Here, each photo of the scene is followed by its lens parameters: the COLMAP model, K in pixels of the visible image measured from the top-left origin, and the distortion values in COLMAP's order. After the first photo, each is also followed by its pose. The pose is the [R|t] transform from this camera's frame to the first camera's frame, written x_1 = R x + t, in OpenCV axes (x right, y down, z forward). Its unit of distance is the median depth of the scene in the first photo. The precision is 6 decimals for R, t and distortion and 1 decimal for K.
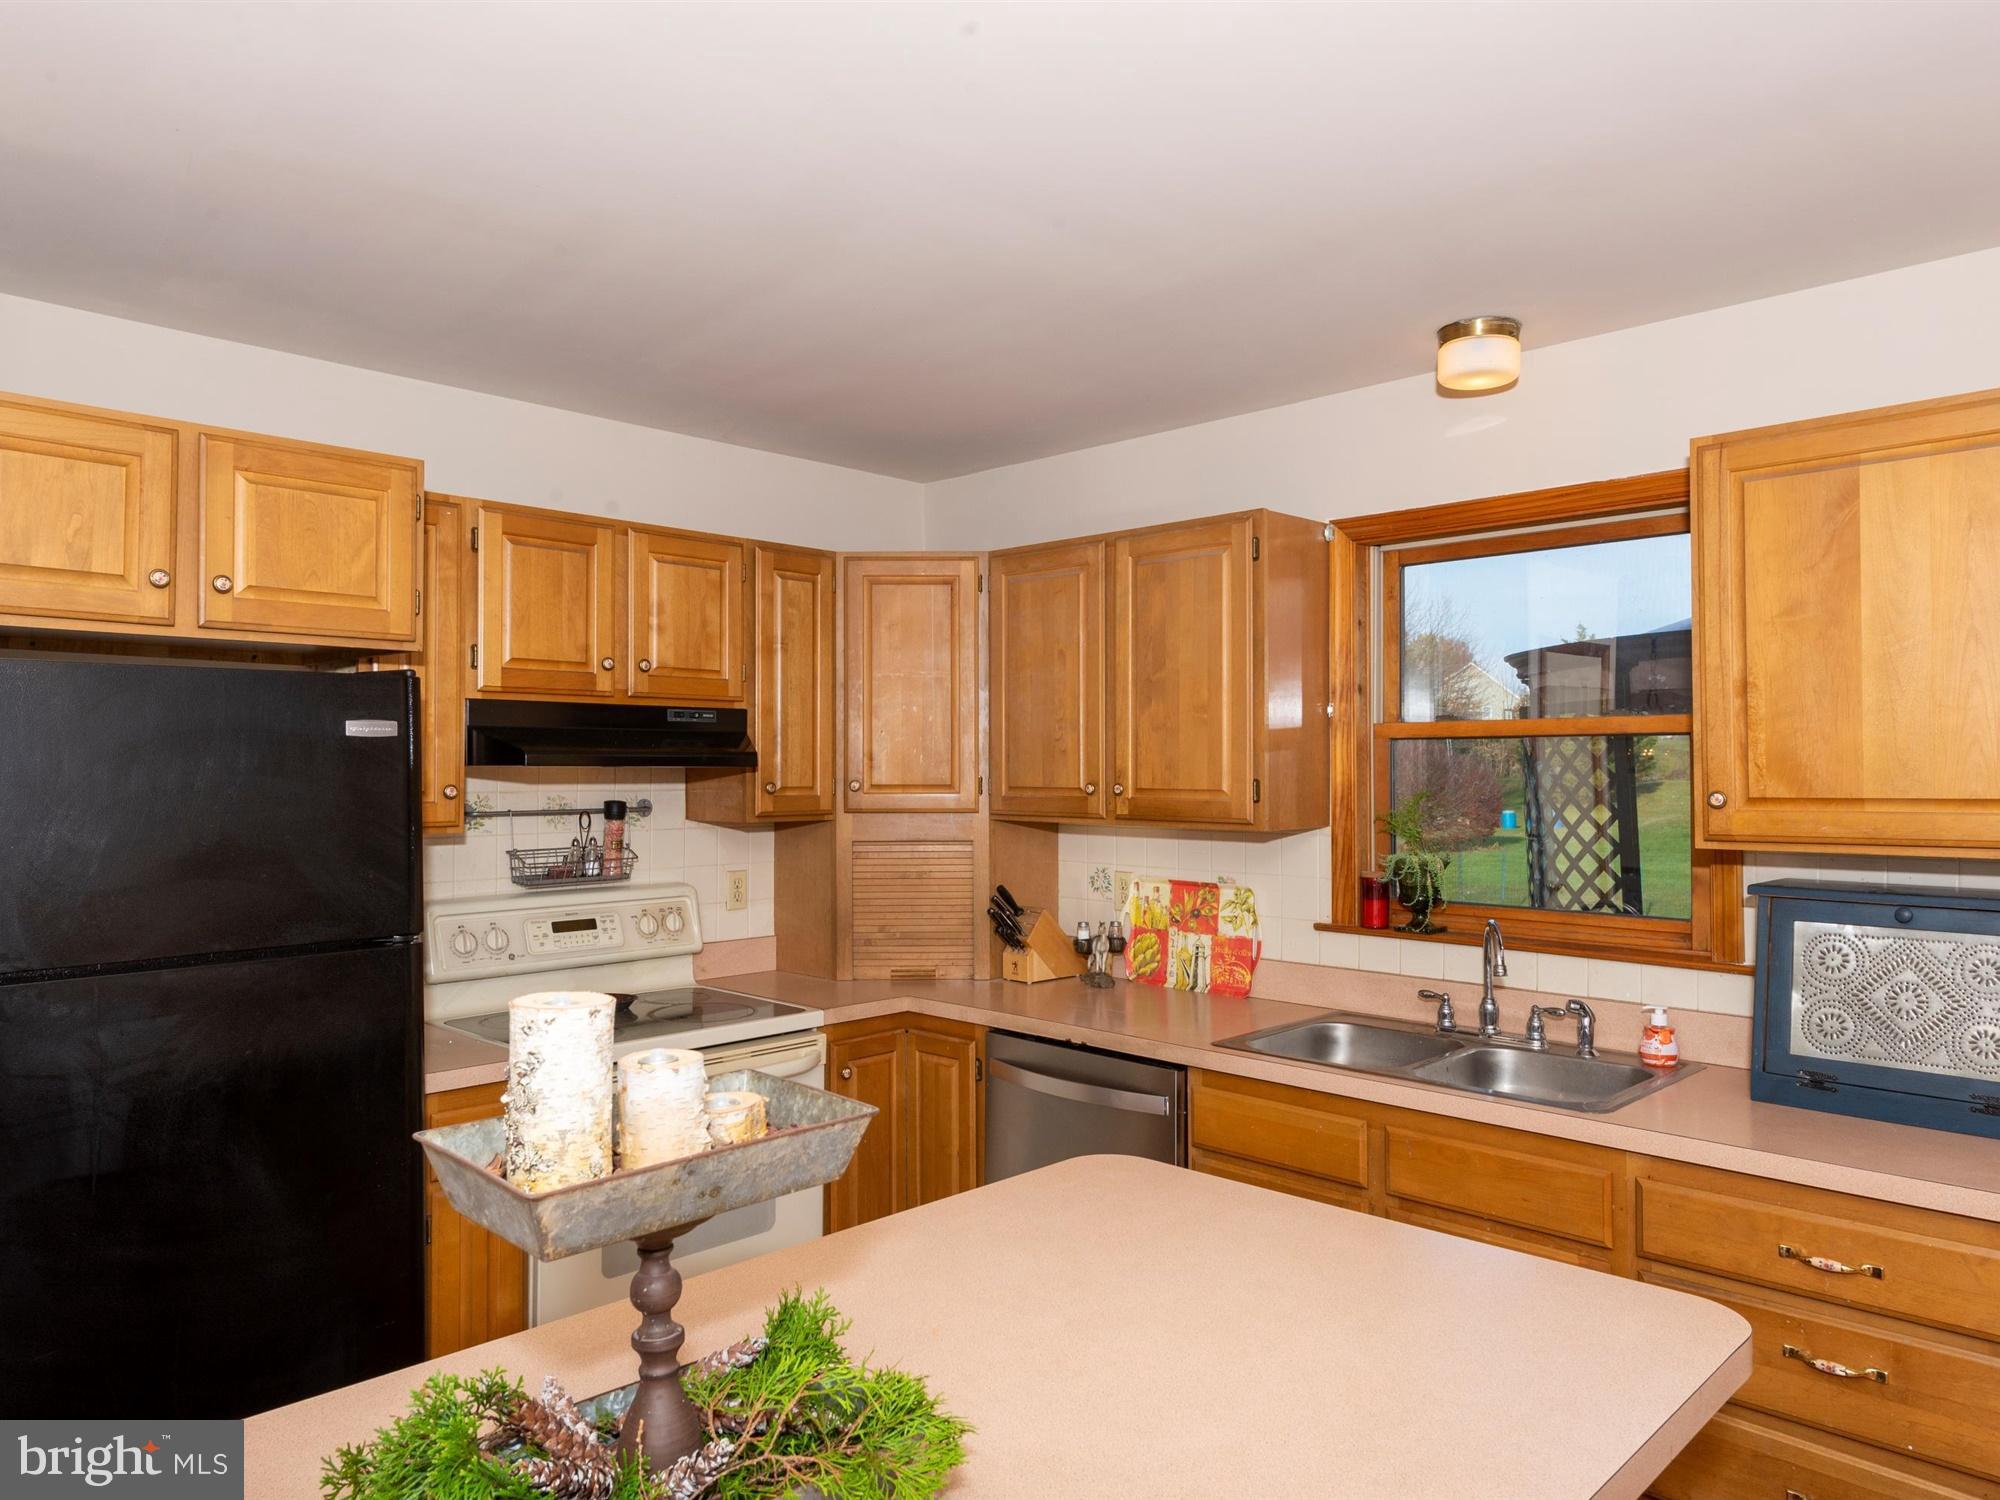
lens RADIAL K [[1340.7, 0, 989.4], [0, 1340.7, 754.0], [0, 0, 1]] dist [0.009433, -0.000818]
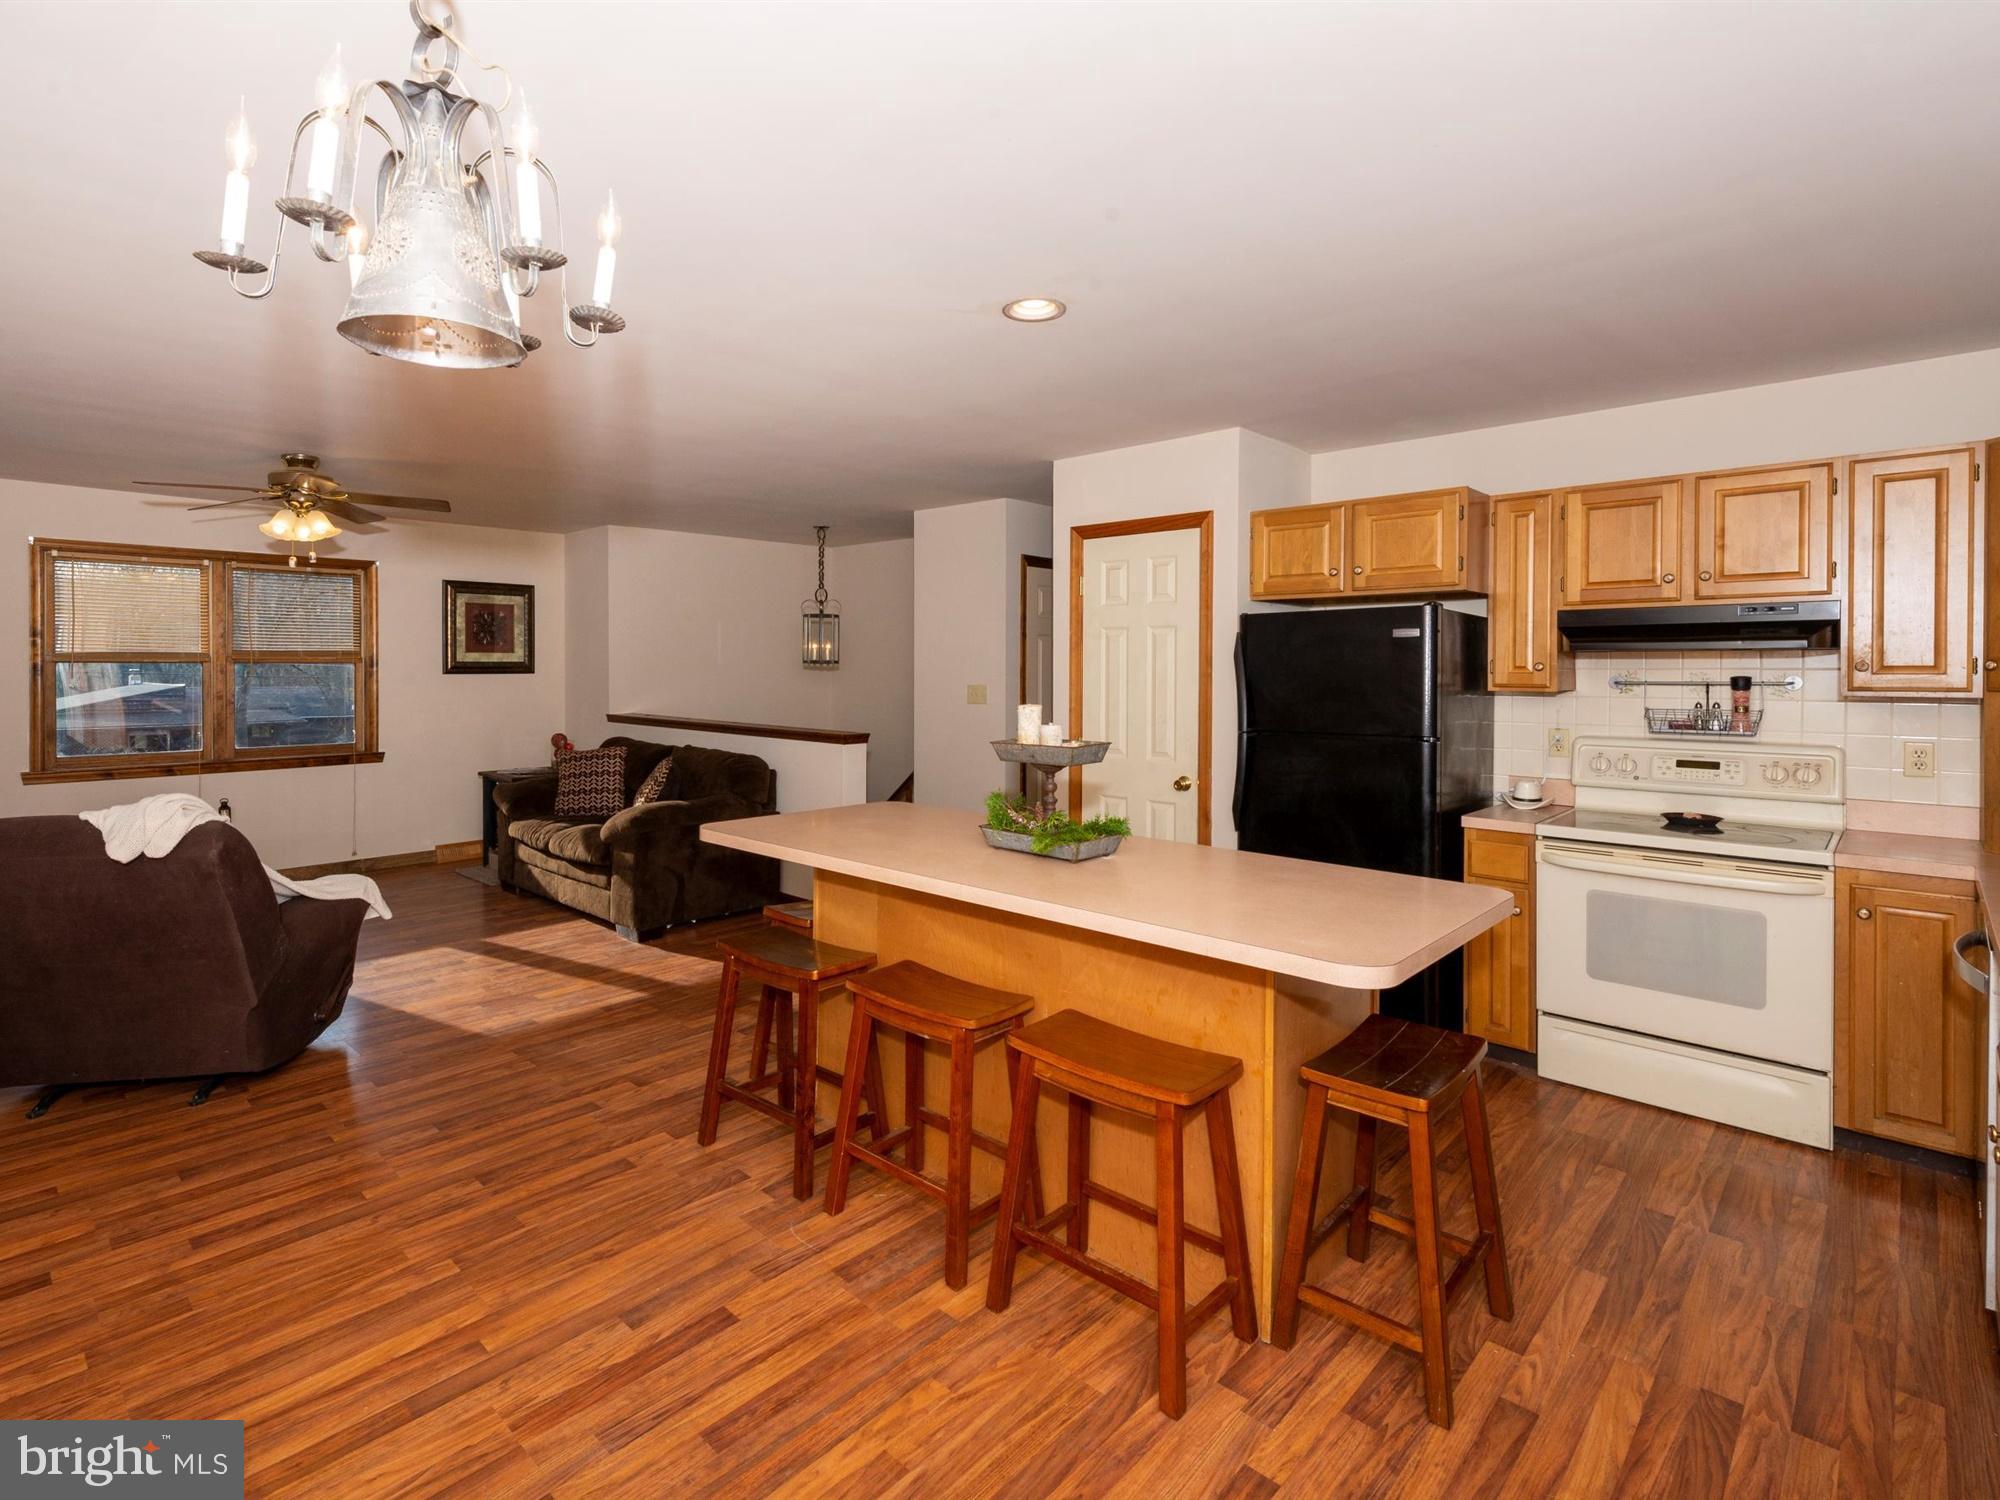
lens RADIAL K [[980.6, 0, 906.6], [0, 980.6, 673.4], [0, 0, 1]] dist [0.003648, 0.001391]
pose [[-0.007896, 0.006370, -0.999949, 0.753895], [0.009066, 0.999939, 0.006299, 0.019321], [0.999928, -0.009016, -0.007953, 0.189407]]
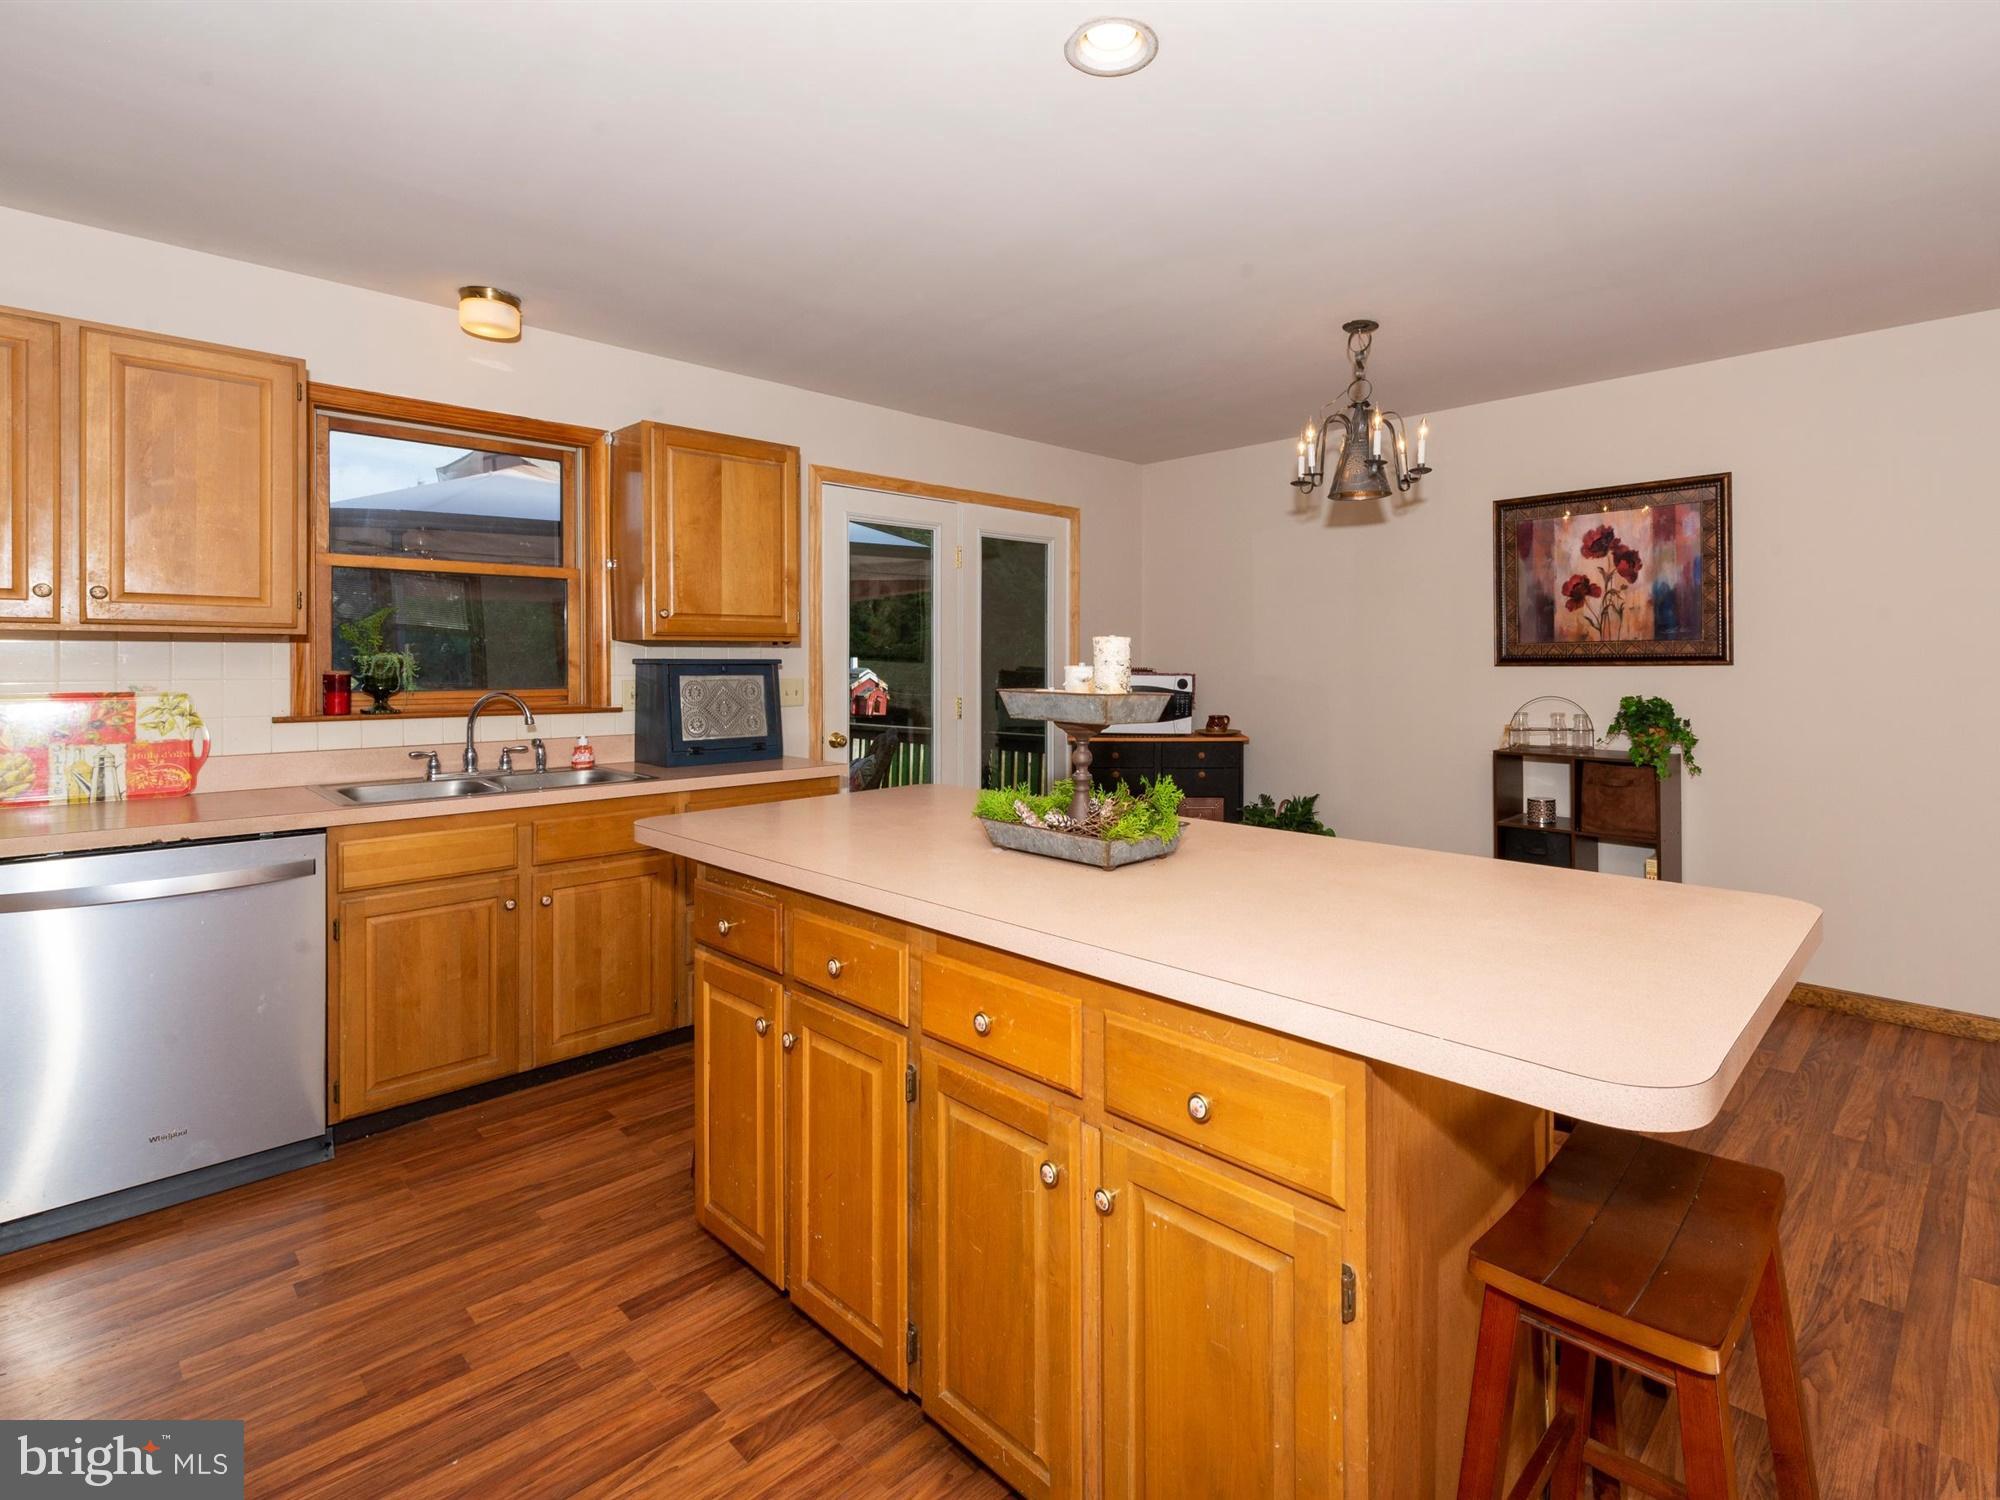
lens RADIAL K [[980.6, 0, 1057.5], [0, 980.6, 666.1], [0, 0, 1]] dist [0.003648, 0.001391]
pose [[-0.014221, -0.006936, 0.999875, -0.631319], [-0.014379, 0.999874, 0.006732, 0.066093], [-0.999795, -0.014282, -0.014319, 0.330874]]
